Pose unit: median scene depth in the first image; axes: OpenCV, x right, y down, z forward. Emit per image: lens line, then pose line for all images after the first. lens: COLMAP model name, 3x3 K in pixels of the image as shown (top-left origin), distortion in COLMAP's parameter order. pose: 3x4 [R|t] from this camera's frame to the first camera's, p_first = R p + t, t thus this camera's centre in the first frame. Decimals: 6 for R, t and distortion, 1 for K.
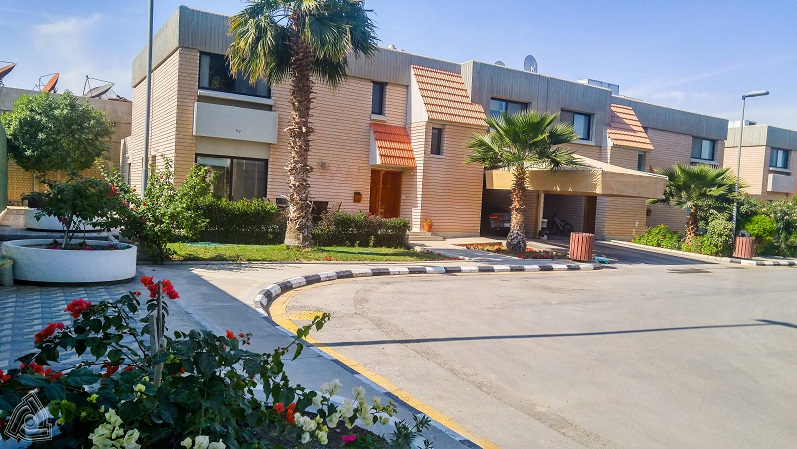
lens RADIAL K [[600.8, 0, 398.5], [0, 600.8, 224.5], [0, 0, 1]] dist [0.002015, 0.004645]
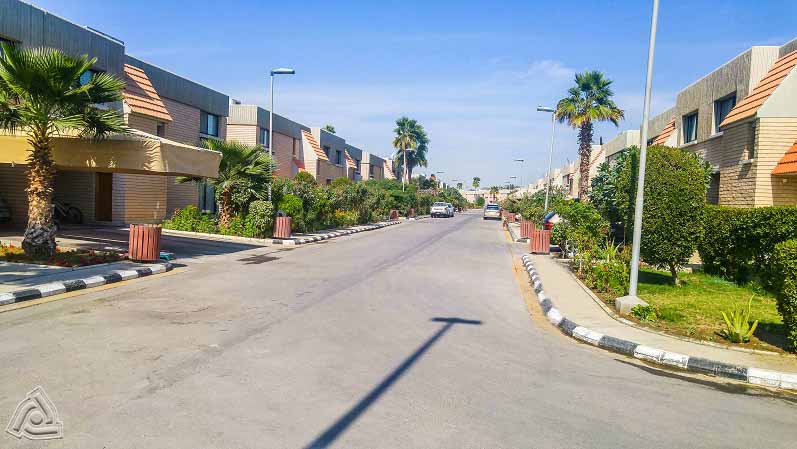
lens RADIAL K [[600.8, 0, 398.5], [0, 600.8, 224.5], [0, 0, 1]] dist [0.002015, 0.004645]
pose [[0.654451, -0.056573, 0.753985, -0.042742], [0.025190, 0.998275, 0.053037, -0.013244], [-0.755685, -0.015717, 0.654747, 0.201254]]
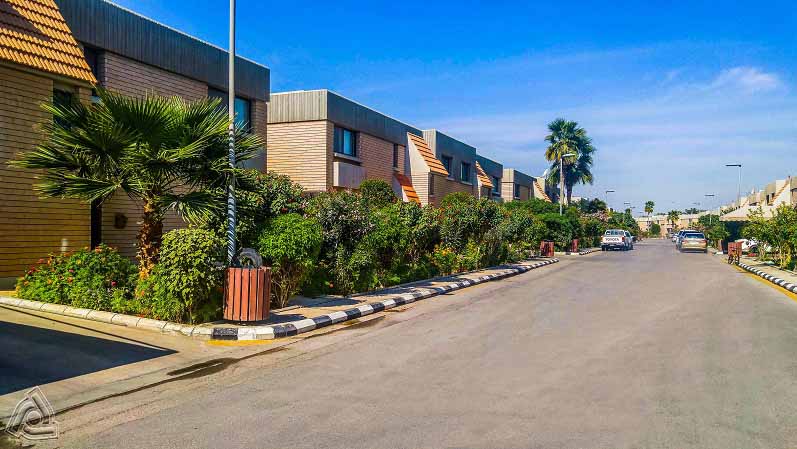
lens RADIAL K [[630.9, 0, 377.0], [0, 630.9, 237.8], [0, 0, 1]] dist [0.065582, 0.000813]
pose [[0.834061, -0.052392, 0.549178, 0.398897], [0.057470, 0.998316, 0.007958, 0.003111], [-0.548670, 0.024924, 0.835667, 0.575458]]
